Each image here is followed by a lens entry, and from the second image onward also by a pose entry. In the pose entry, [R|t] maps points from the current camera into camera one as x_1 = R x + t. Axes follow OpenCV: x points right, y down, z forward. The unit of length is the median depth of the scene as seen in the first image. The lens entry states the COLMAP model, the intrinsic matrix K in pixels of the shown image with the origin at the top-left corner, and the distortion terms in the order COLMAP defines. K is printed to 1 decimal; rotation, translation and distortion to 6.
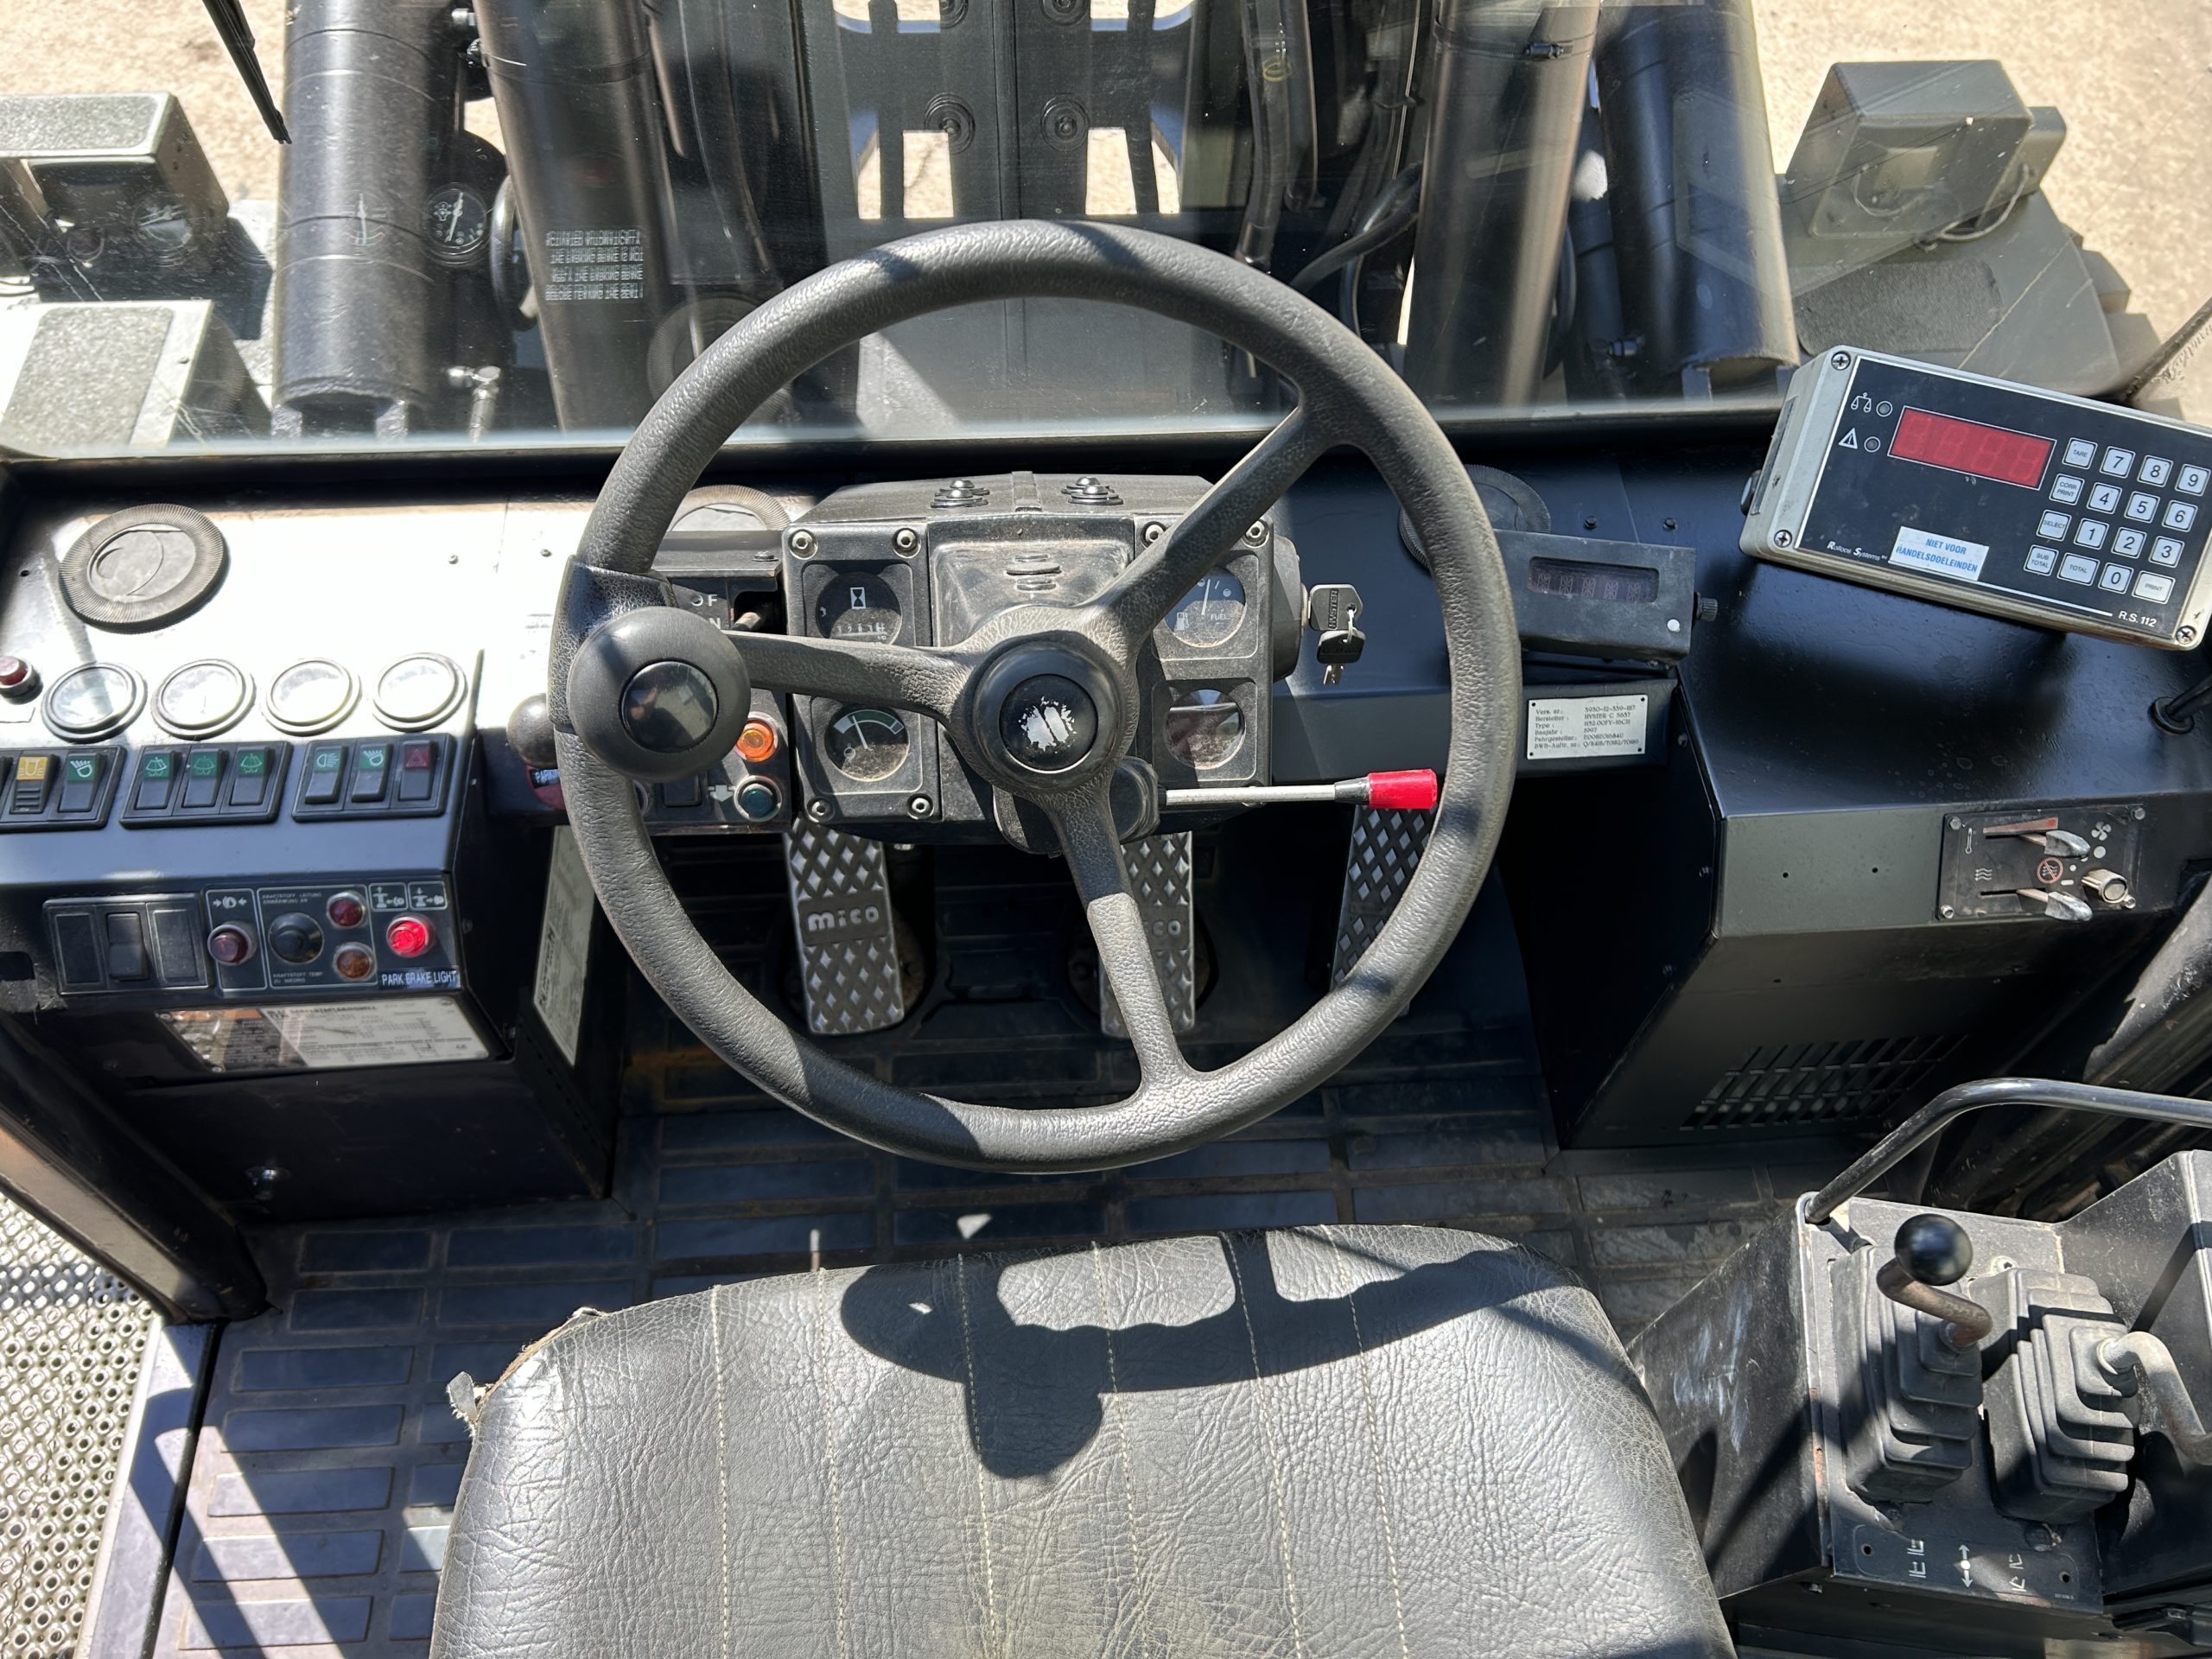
lens RADIAL K [[1676.7, 0, 1123.1], [0, 1676.7, 855.2], [0, 0, 1]] dist [0.086688, -0.108035]
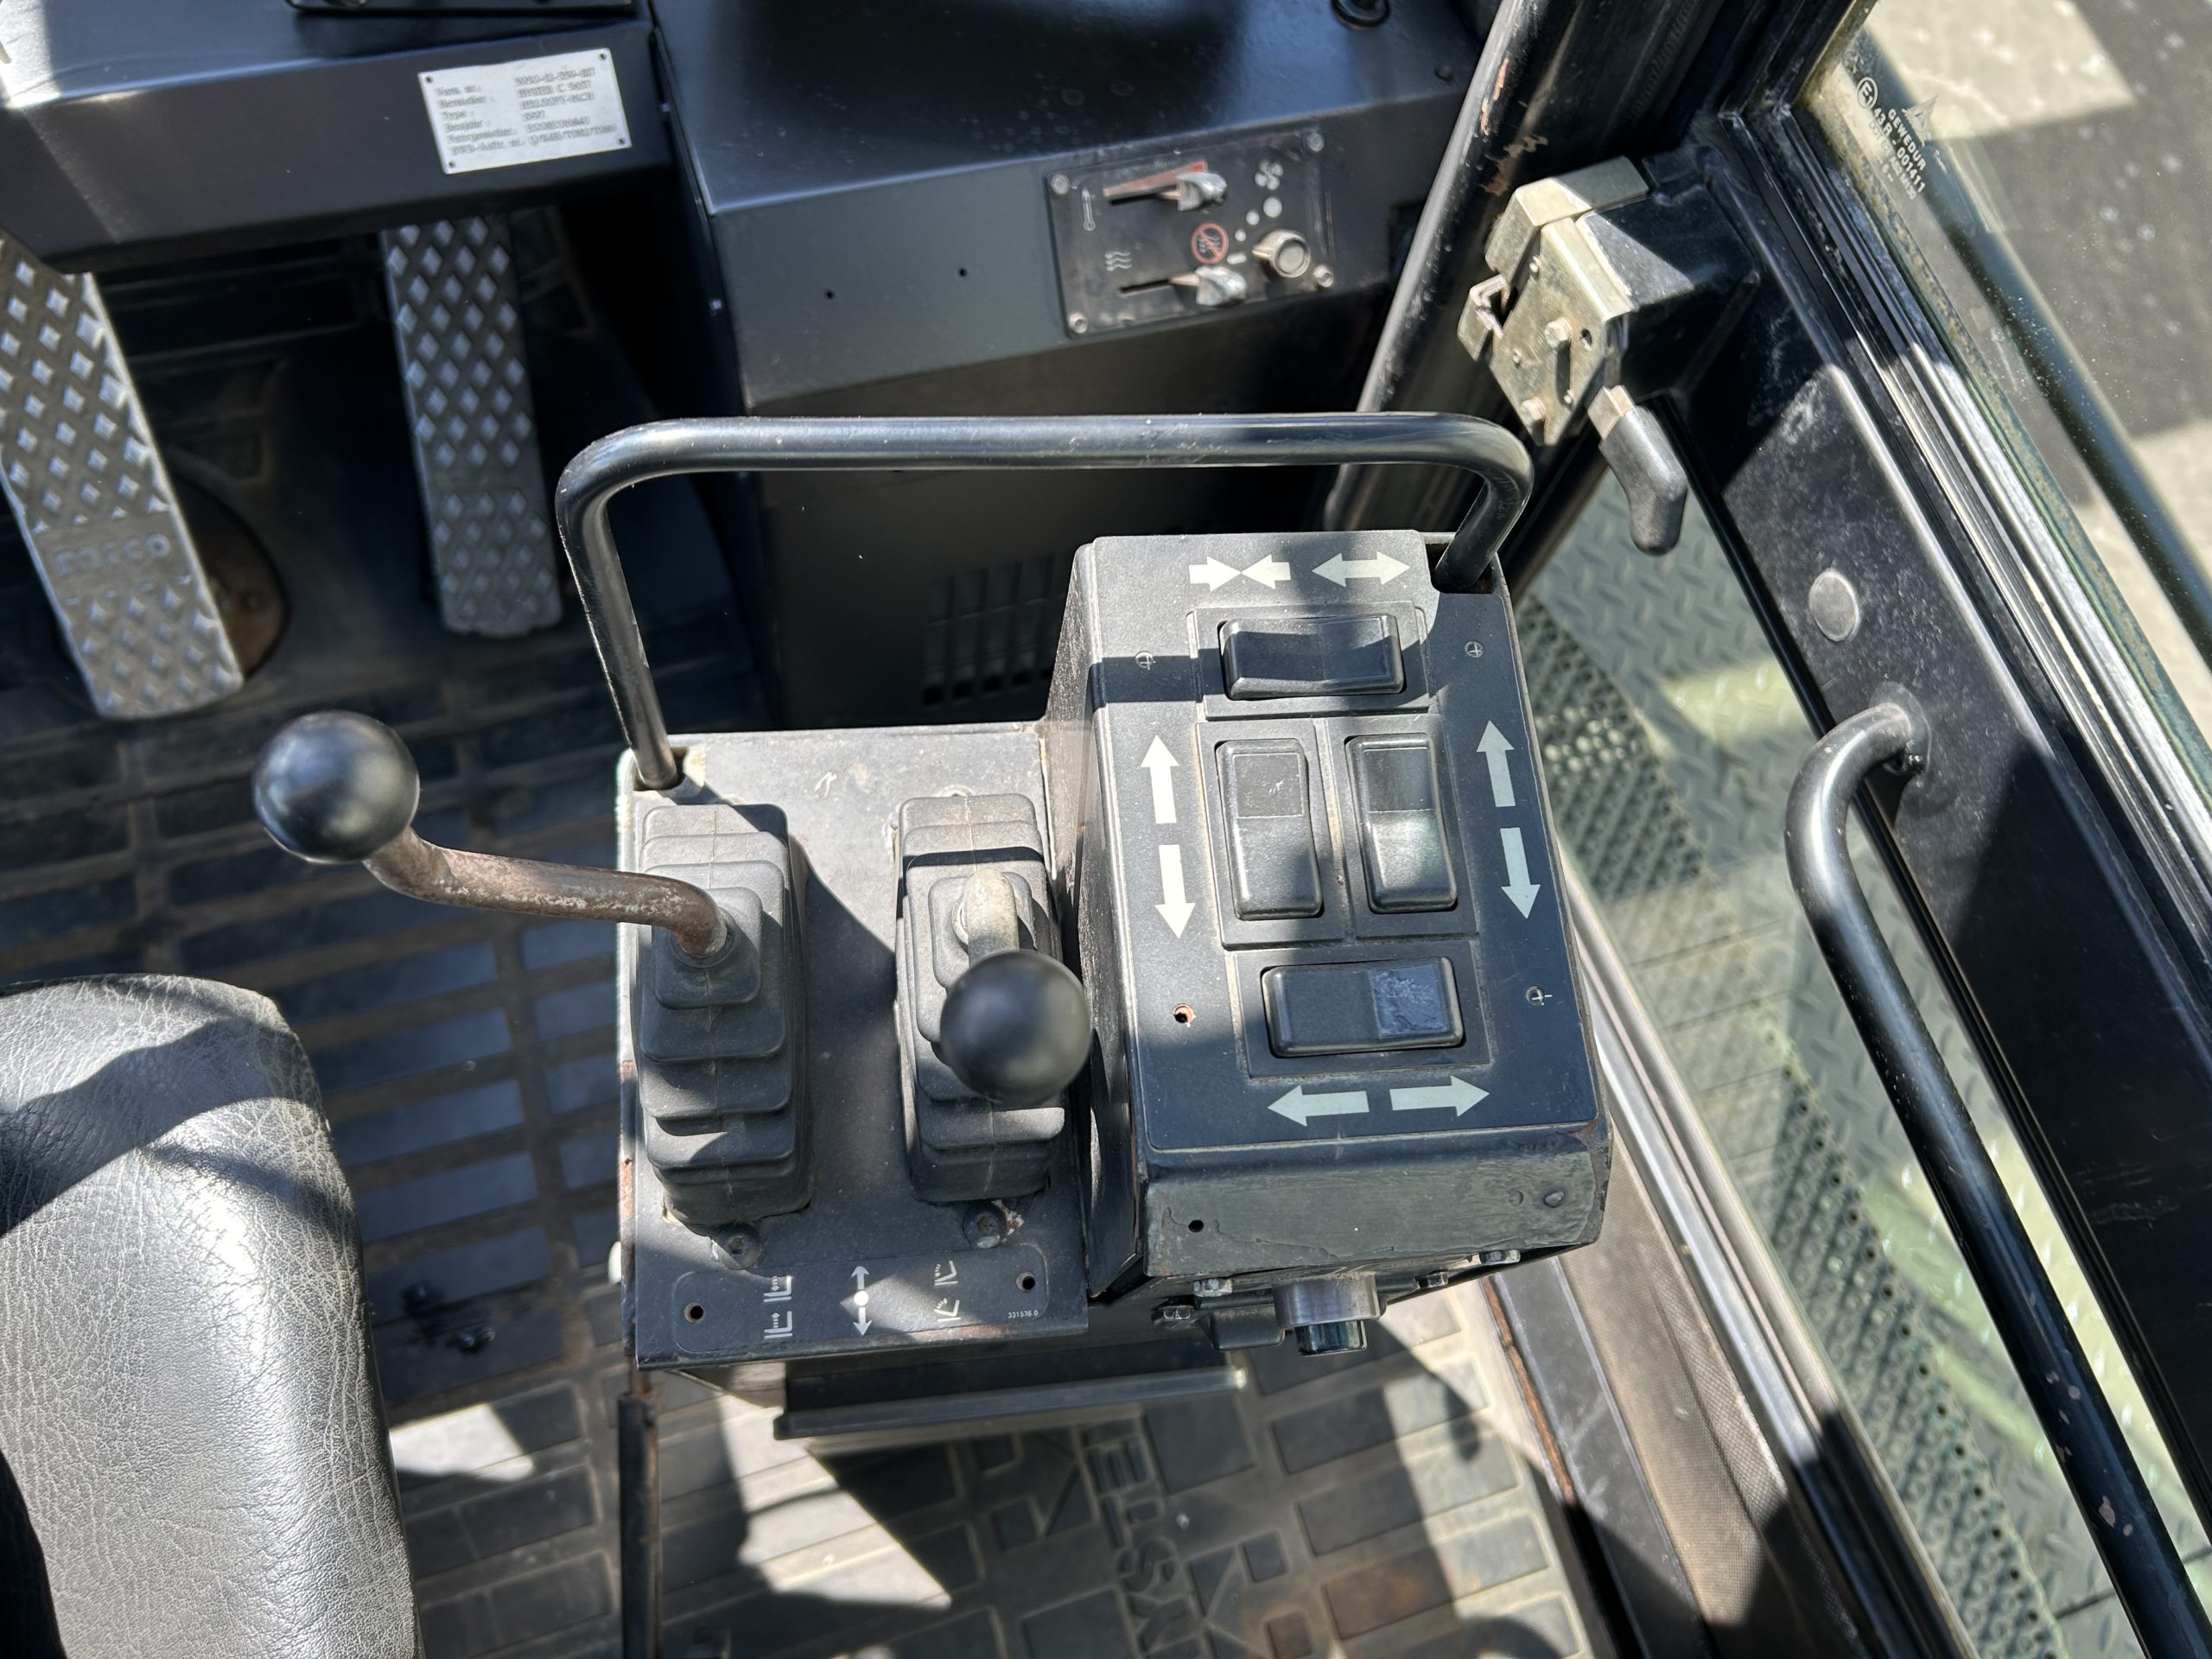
lens RADIAL K [[1671.4, 0, 1093.9], [0, 1671.4, 832.3], [0, 0, 1]] dist [0.037289, -0.034139]
pose [[0.969243, -0.184594, 0.162764, 0.344514], [0.153310, 0.970241, 0.187425, 0.109712], [-0.192518, -0.156707, 0.968700, 0.301821]]
